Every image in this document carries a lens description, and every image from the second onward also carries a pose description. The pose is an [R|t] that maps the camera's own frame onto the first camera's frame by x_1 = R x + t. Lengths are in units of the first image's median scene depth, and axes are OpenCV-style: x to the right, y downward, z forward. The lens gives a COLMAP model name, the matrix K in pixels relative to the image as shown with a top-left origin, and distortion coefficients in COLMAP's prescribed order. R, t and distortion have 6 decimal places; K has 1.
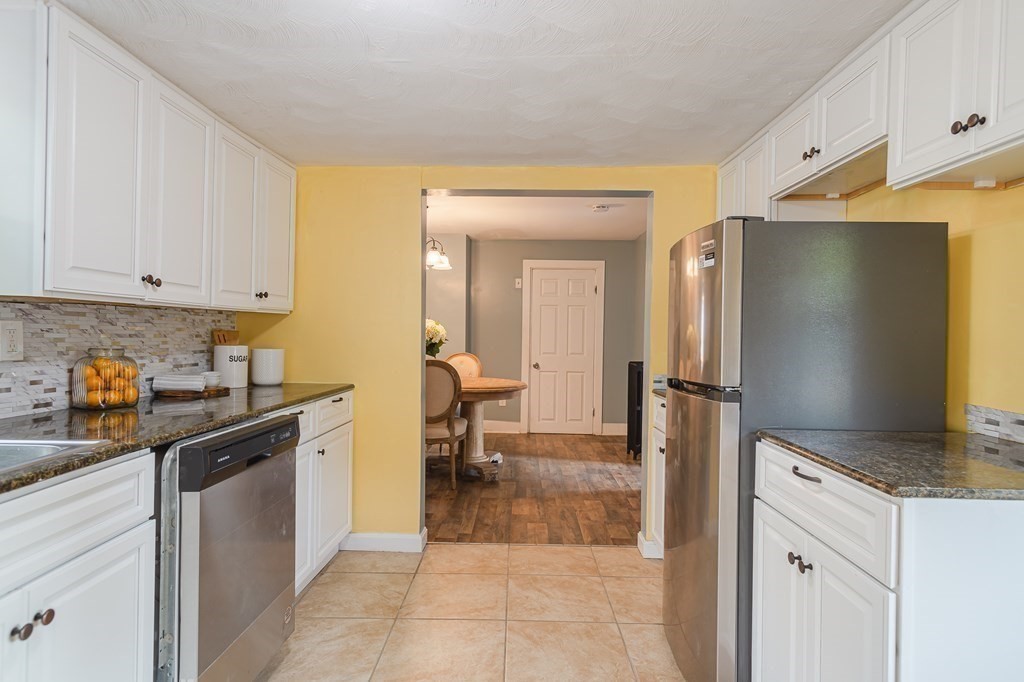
lens RADIAL K [[572.2, 0, 512.0], [0, 572.2, 341.0], [0, 0, 1]] dist [0.033996, -0.001098]
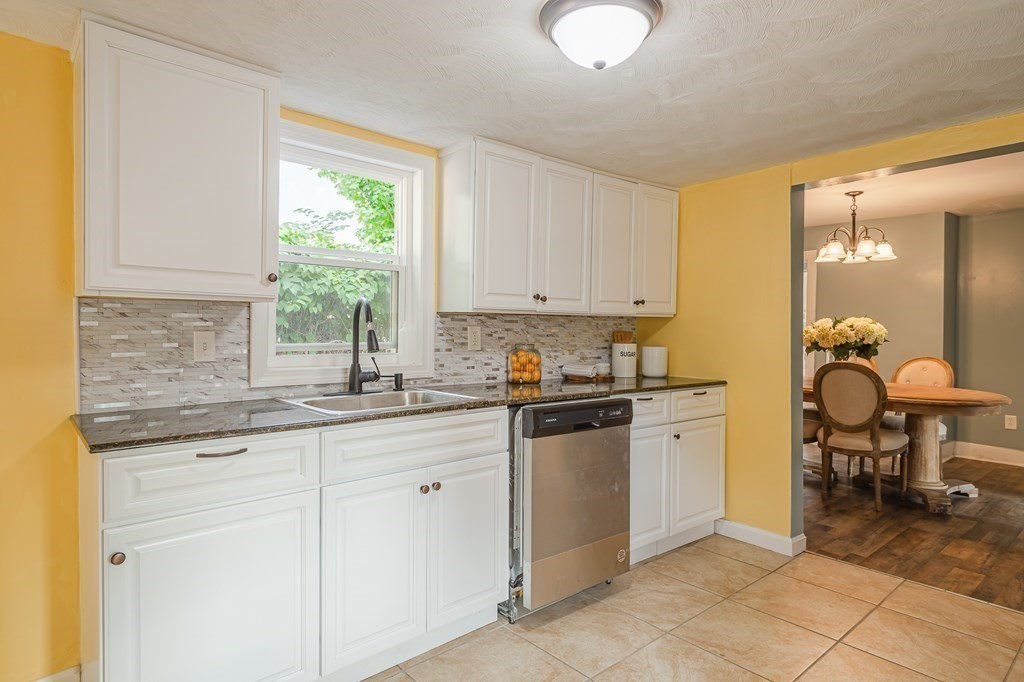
lens RADIAL K [[570.4, 0, 512.0], [0, 570.4, 341.0], [0, 0, 1]] dist [0.027405, -0.001285]
pose [[0.671829, 0.004222, -0.740694, 0.267454], [-0.006637, 0.999978, -0.000321, 0.004209], [0.740677, 0.005132, 0.671842, -0.014007]]
